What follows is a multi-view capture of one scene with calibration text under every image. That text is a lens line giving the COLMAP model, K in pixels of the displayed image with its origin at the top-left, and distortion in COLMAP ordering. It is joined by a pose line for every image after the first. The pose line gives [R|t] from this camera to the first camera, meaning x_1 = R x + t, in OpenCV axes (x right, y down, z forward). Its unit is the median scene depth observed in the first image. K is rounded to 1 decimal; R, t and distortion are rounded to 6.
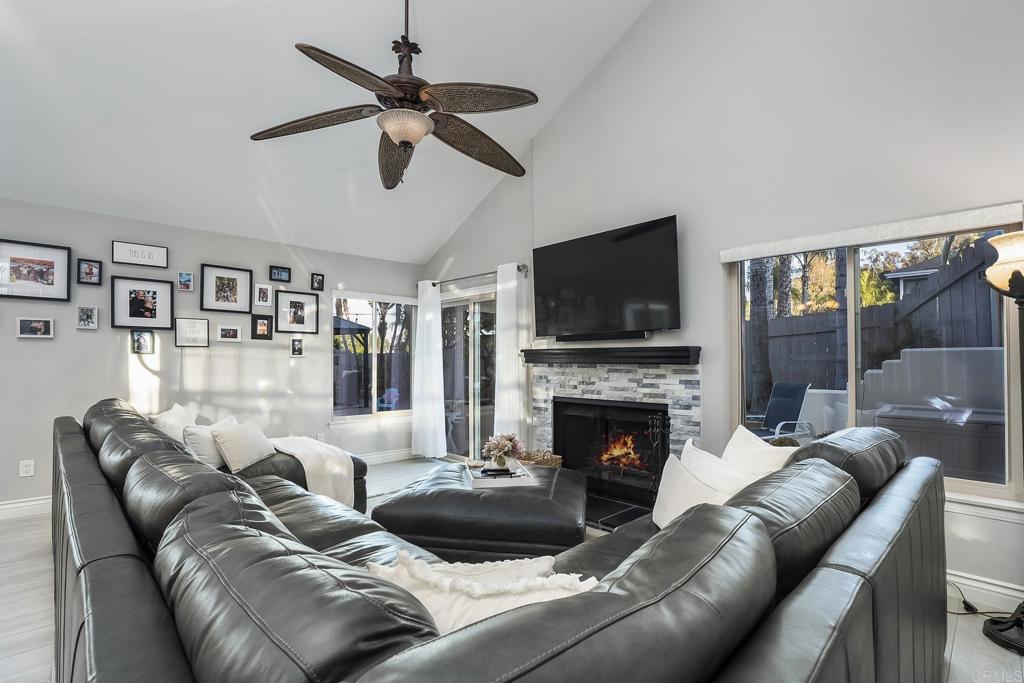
lens RADIAL K [[475.2, 0, 511.6], [0, 475.2, 363.8], [0, 0, 1]] dist [-0.034532, -0.000037]
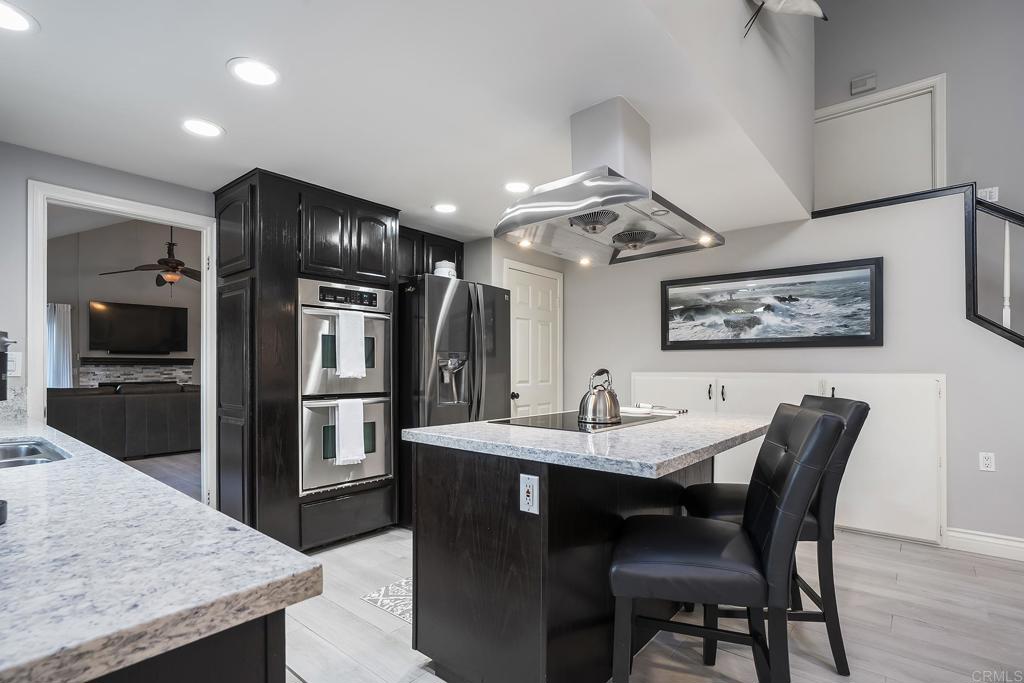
lens RADIAL K [[496.4, 0, 510.8], [0, 496.4, 364.8], [0, 0, 1]] dist [-0.011629, 0.000919]
pose [[-0.107039, 0.002492, 0.994252, -2.156015], [0.004210, 0.999989, -0.002053, 0.010252], [-0.994246, 0.003966, -0.107048, -0.417289]]
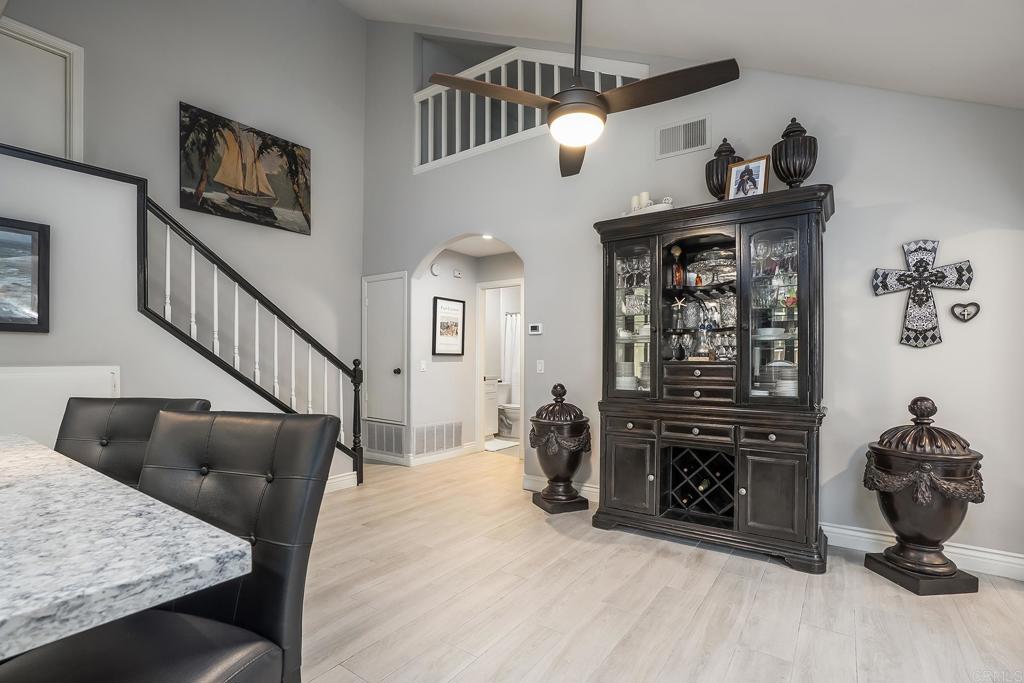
lens RADIAL K [[470.3, 0, 519.1], [0, 470.3, 365.1], [0, 0, 1]] dist [-0.027759, 0.001182]
pose [[-0.980452, -0.001233, -0.196753, -1.912314], [-0.004340, 0.999873, 0.015362, 0.011181], [0.196709, 0.015915, -0.980333, -0.376008]]
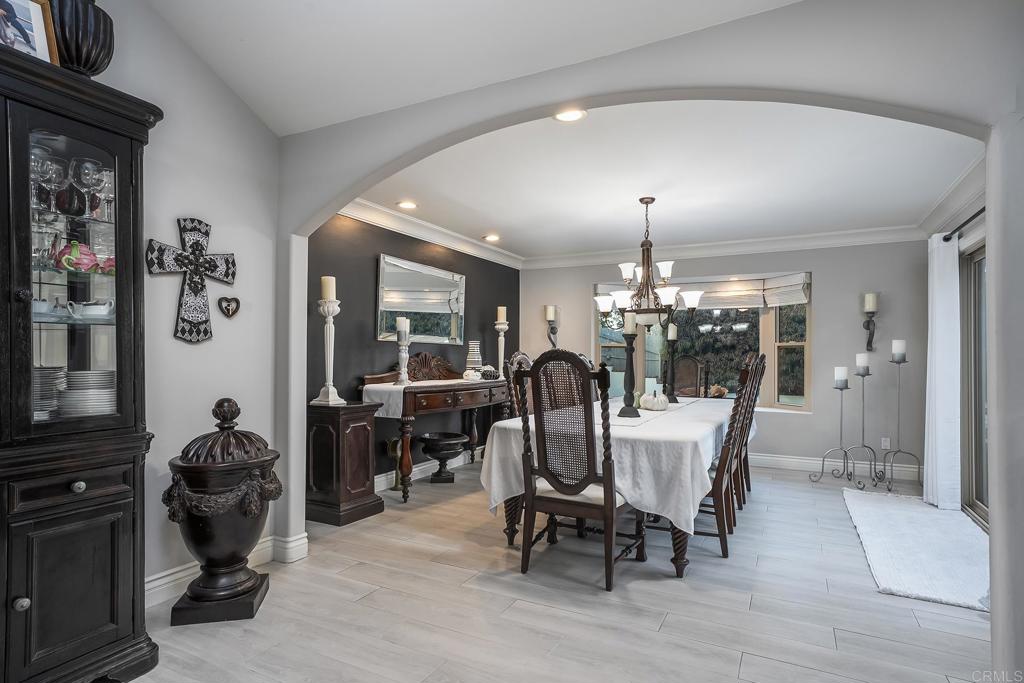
lens RADIAL K [[538.6, 0, 507.5], [0, 538.6, 354.1], [0, 0, 1]] dist [-0.000624, 0.001046]
pose [[0.318762, -0.006735, -0.947811, -1.847795], [-0.008628, 0.999913, -0.010007, 0.011472], [0.947795, 0.011368, 0.318676, -0.750260]]
